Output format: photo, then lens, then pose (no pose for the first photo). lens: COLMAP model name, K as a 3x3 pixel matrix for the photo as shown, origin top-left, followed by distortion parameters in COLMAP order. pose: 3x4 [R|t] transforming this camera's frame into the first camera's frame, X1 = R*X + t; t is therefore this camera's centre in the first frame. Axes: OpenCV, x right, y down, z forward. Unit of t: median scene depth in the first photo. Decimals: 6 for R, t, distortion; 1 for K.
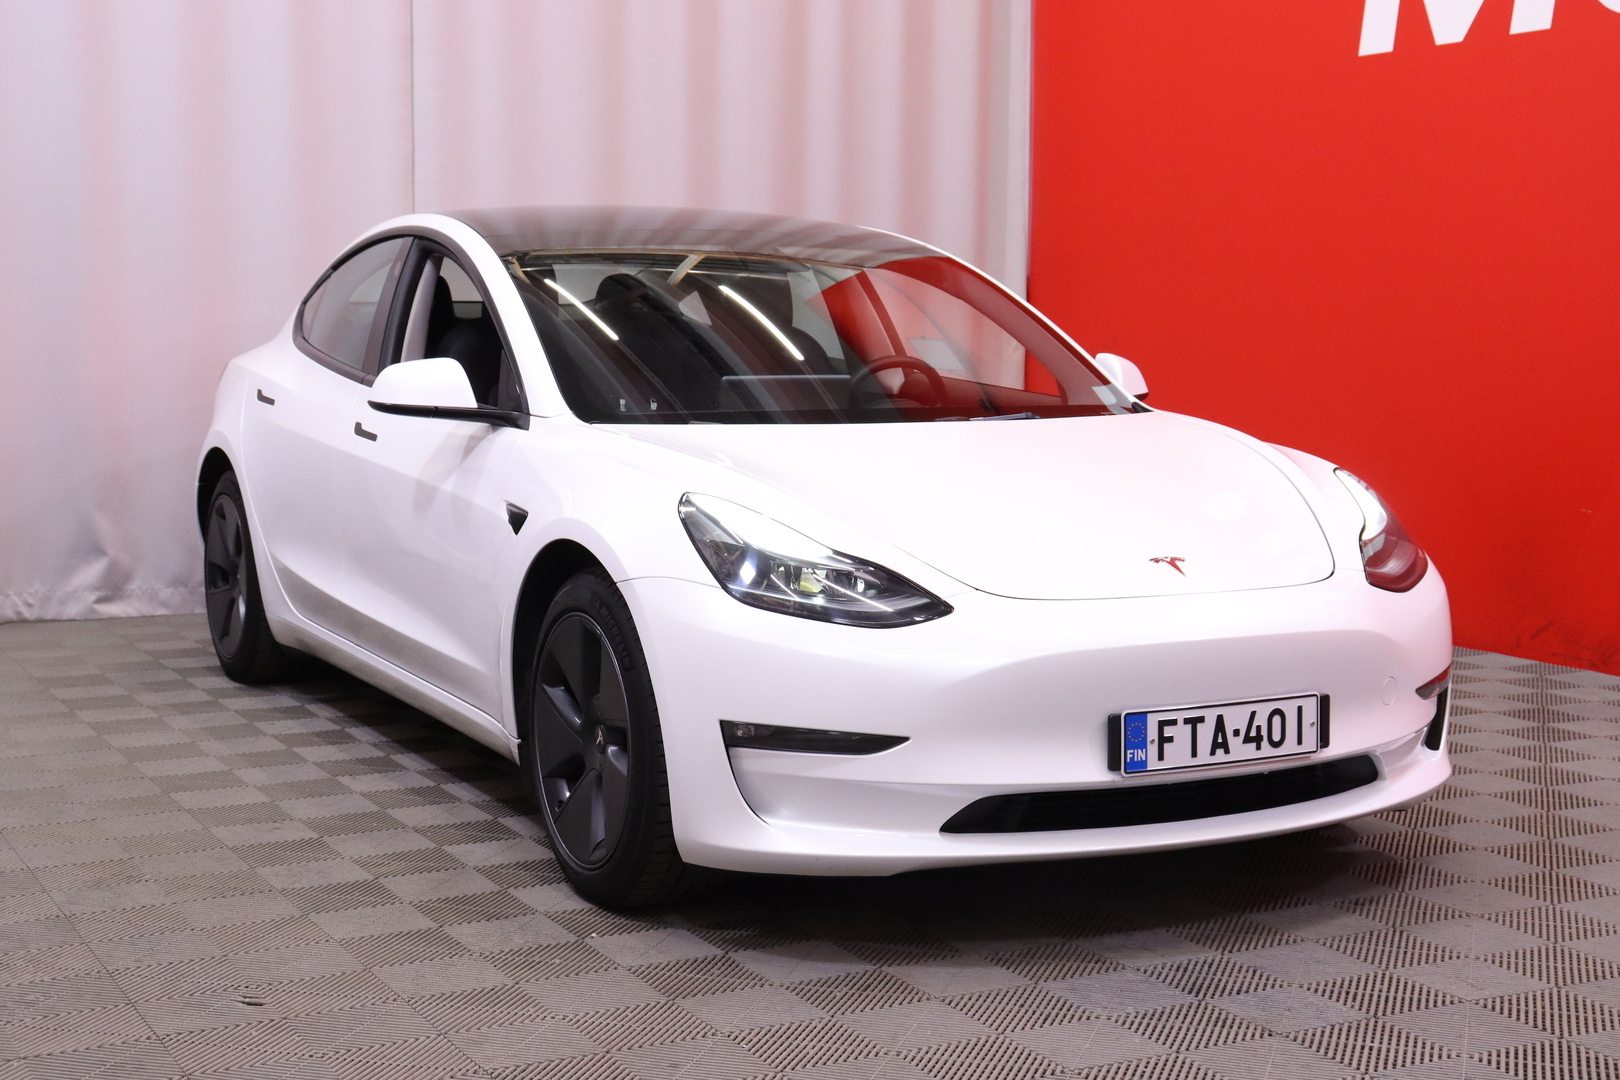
lens RADIAL K [[2353.3, 0, 810.0], [0, 2353.3, 540.0], [0, 0, 1]] dist [-0.000238, -0.012101]
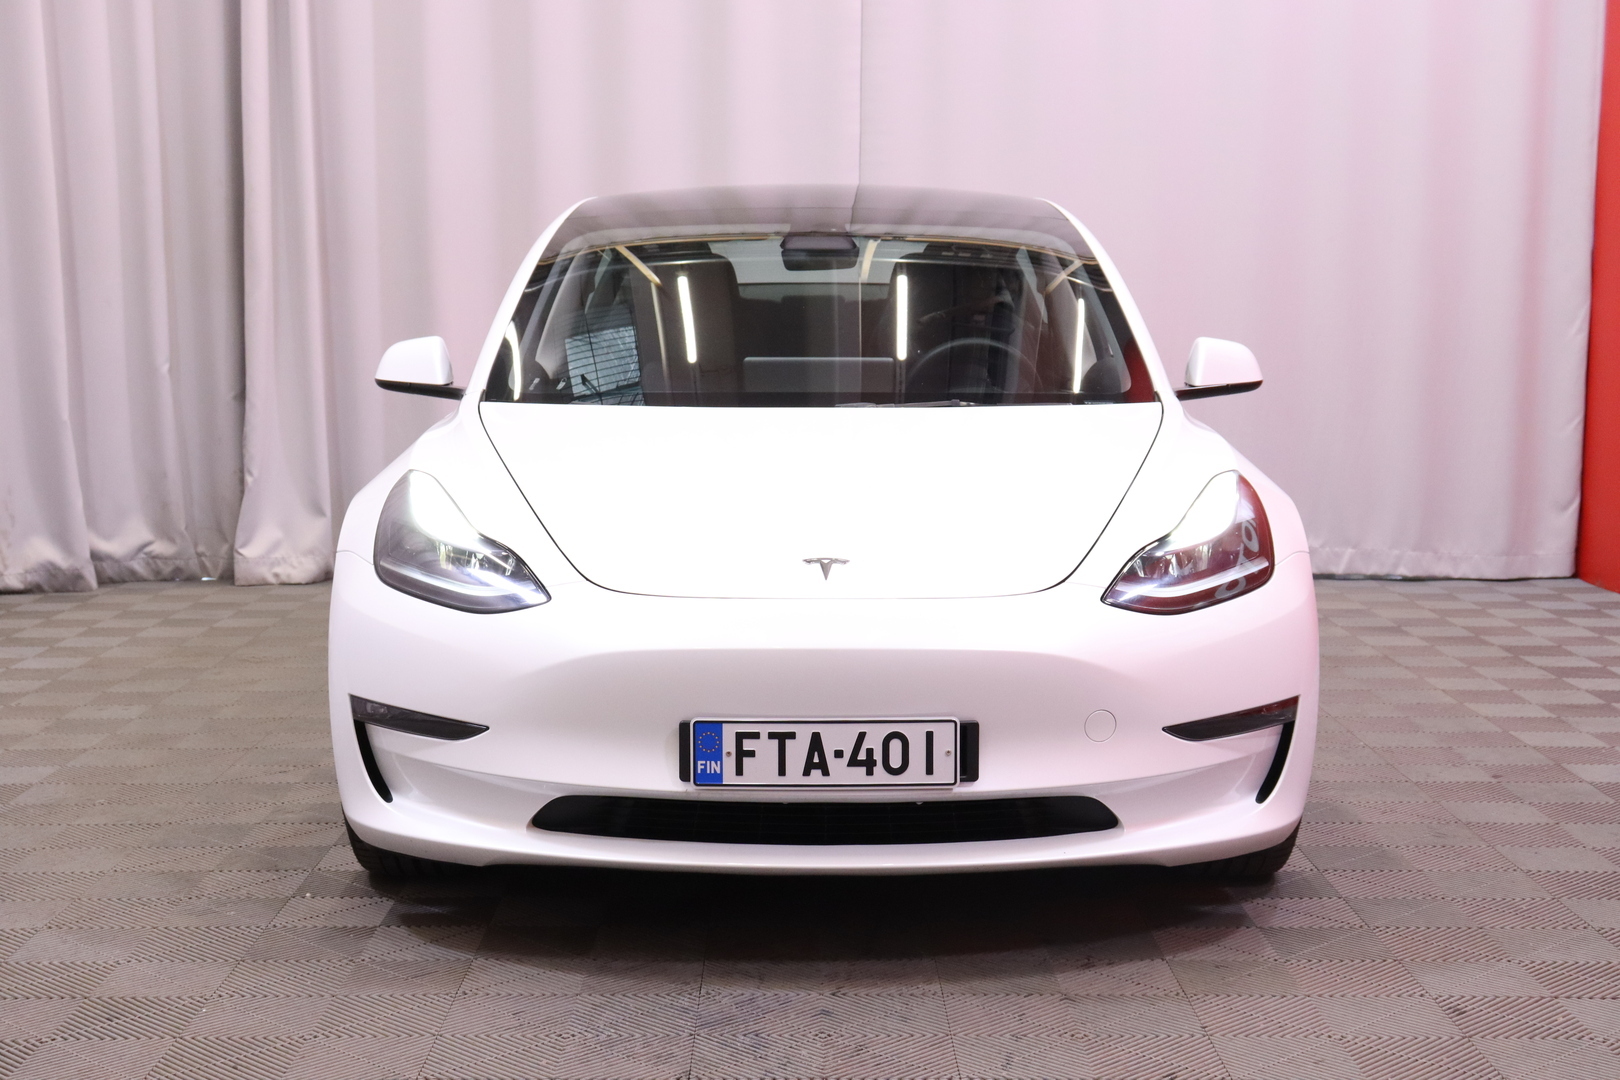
lens RADIAL K [[2353.3, 0, 810.0], [0, 2353.3, 540.0], [0, 0, 1]] dist [-0.000238, -0.012101]
pose [[0.887537, 0.047982, -0.458230, 0.586573], [-0.045031, 0.998835, 0.017371, -0.016010], [0.458530, 0.005218, 0.888664, 0.187116]]
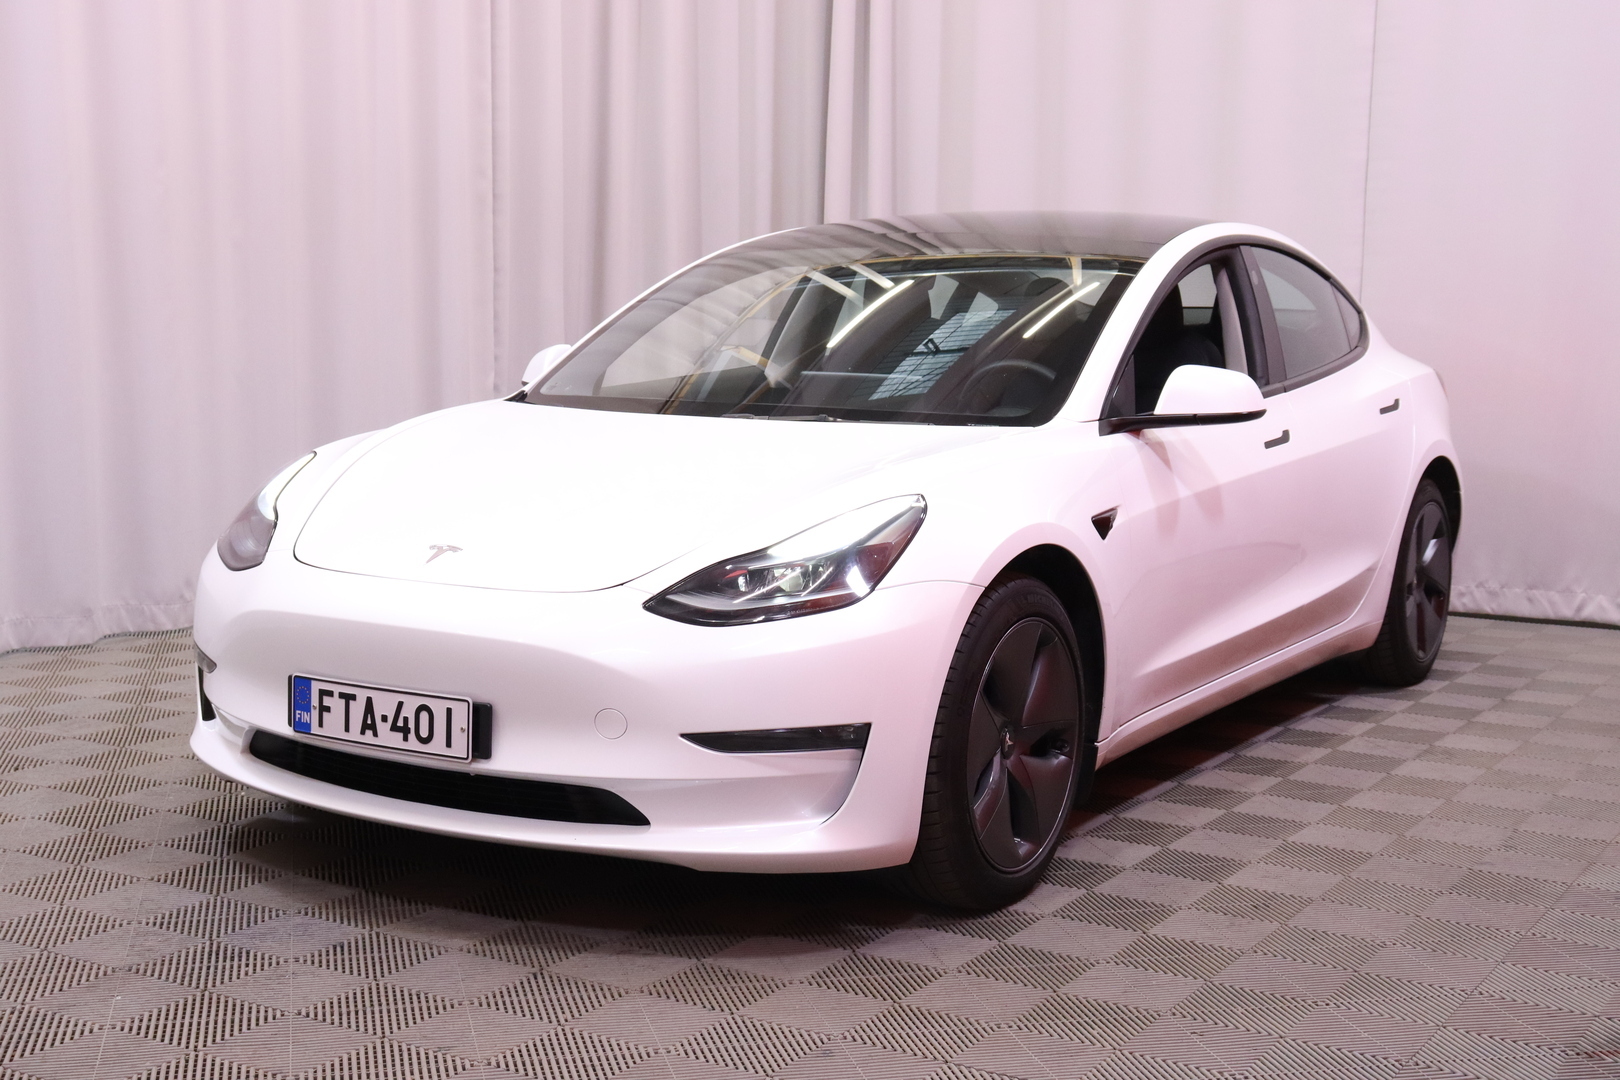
lens RADIAL K [[2130.4, 0, 810.0], [0, 2130.4, 540.0], [0, 0, 1]] dist [0.017589, -0.005679]
pose [[0.511567, 0.105050, -0.852798, 1.055584], [-0.104265, 0.992753, 0.059744, -0.068866], [0.852894, 0.058354, 0.518812, 0.677856]]
